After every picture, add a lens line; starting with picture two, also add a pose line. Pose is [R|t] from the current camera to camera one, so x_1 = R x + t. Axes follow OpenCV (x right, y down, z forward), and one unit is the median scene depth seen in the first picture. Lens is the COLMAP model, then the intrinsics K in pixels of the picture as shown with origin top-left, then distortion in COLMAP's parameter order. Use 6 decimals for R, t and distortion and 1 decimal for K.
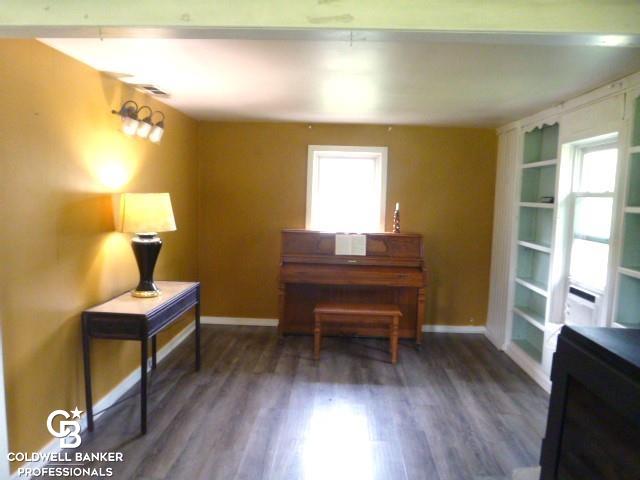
lens RADIAL K [[494.7, 0, 321.2], [0, 494.7, 243.0], [0, 0, 1]] dist [-0.028986, 0.003623]
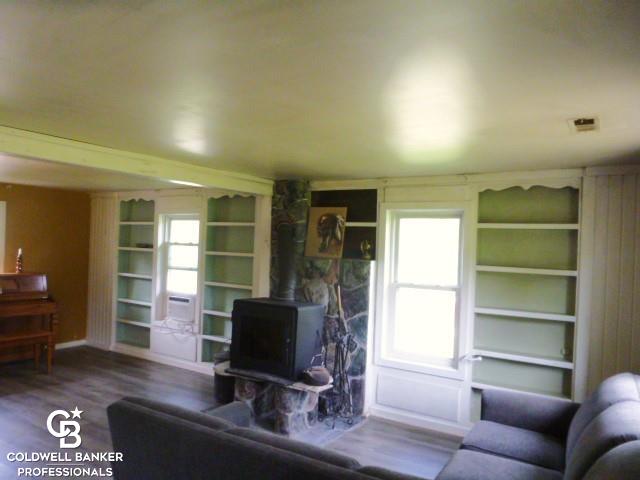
lens RADIAL K [[494.7, 0, 319.9], [0, 494.7, 245.1], [0, 0, 1]] dist [-0.028986, 0.003623]
pose [[0.506696, -0.013047, 0.862026, -0.654504], [0.066425, 0.997504, -0.023947, -0.014524], [-0.859562, 0.069394, 0.506298, -0.316497]]
